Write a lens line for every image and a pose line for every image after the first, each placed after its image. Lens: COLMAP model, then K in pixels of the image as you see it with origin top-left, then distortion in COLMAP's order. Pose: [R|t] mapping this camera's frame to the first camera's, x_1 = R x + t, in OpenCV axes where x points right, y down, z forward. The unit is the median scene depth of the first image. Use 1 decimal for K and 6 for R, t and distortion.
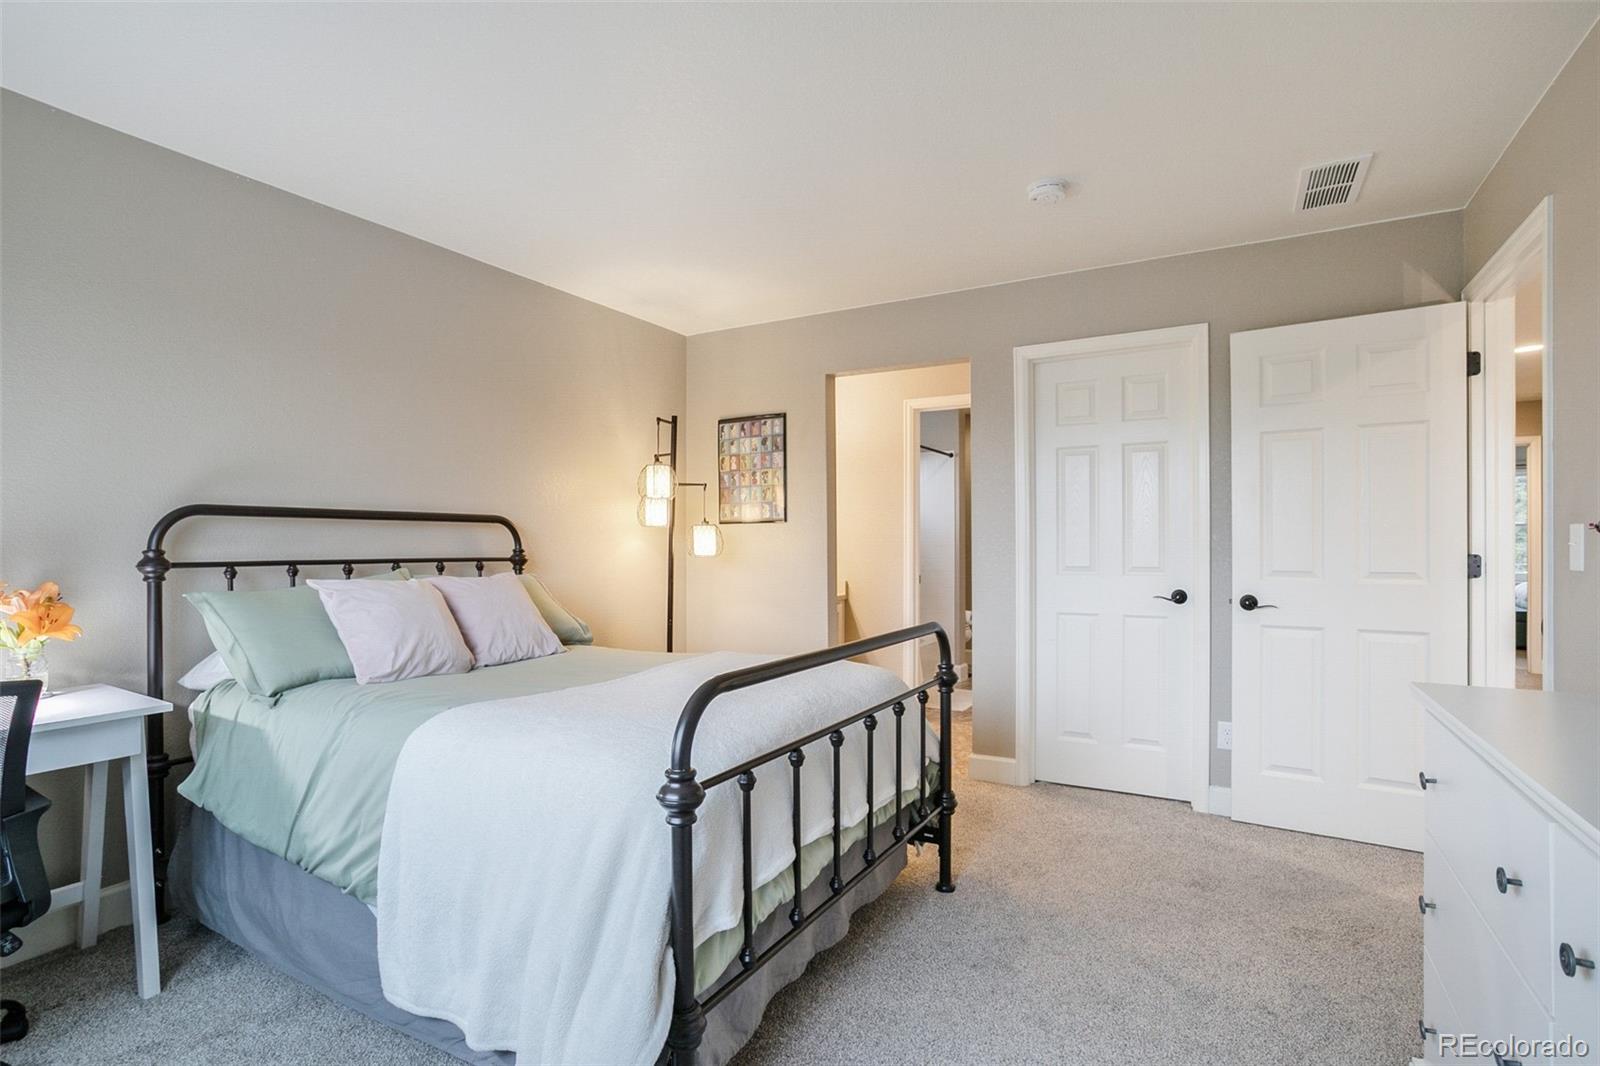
lens RADIAL K [[772.4, 0, 806.4], [0, 772.4, 537.8], [0, 0, 1]] dist [-0.025407, -0.000151]
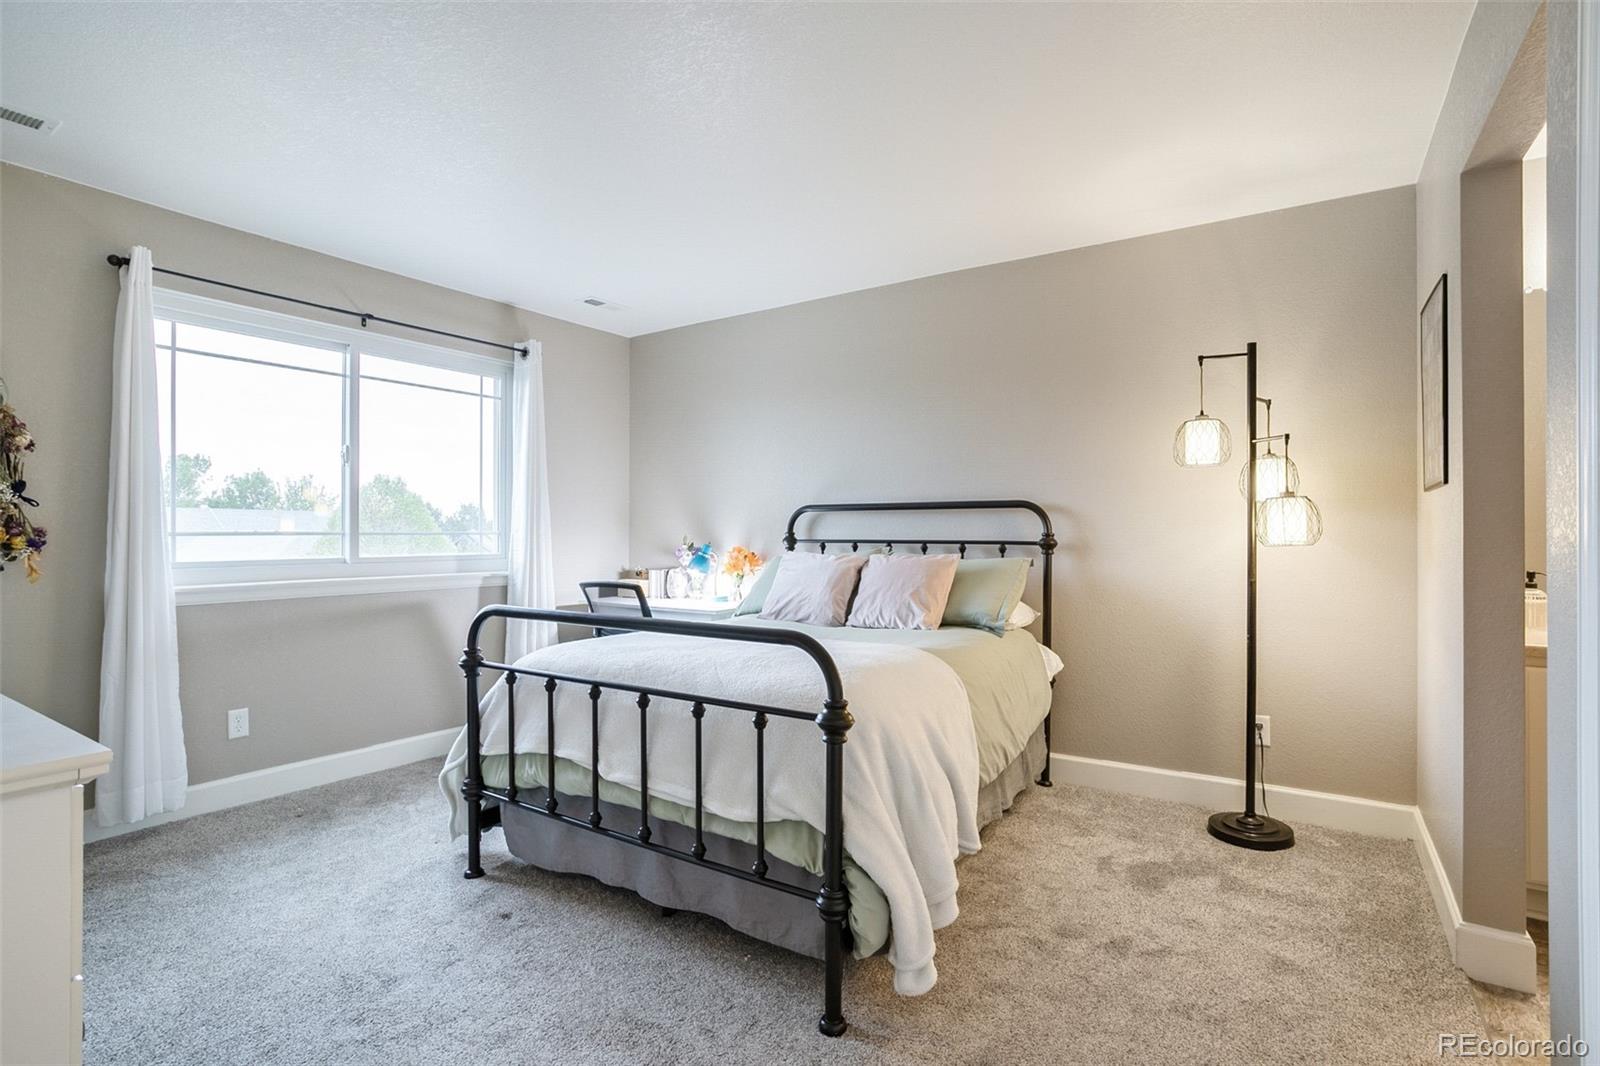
lens RADIAL K [[772.4, 0, 807.6], [0, 772.4, 537.7], [0, 0, 1]] dist [-0.025407, -0.000151]
pose [[-0.061589, 0.015983, -0.997974, 0.664720], [0.010659, 0.999825, 0.015355, 0.001722], [0.998045, -0.009692, -0.061749, 0.792978]]
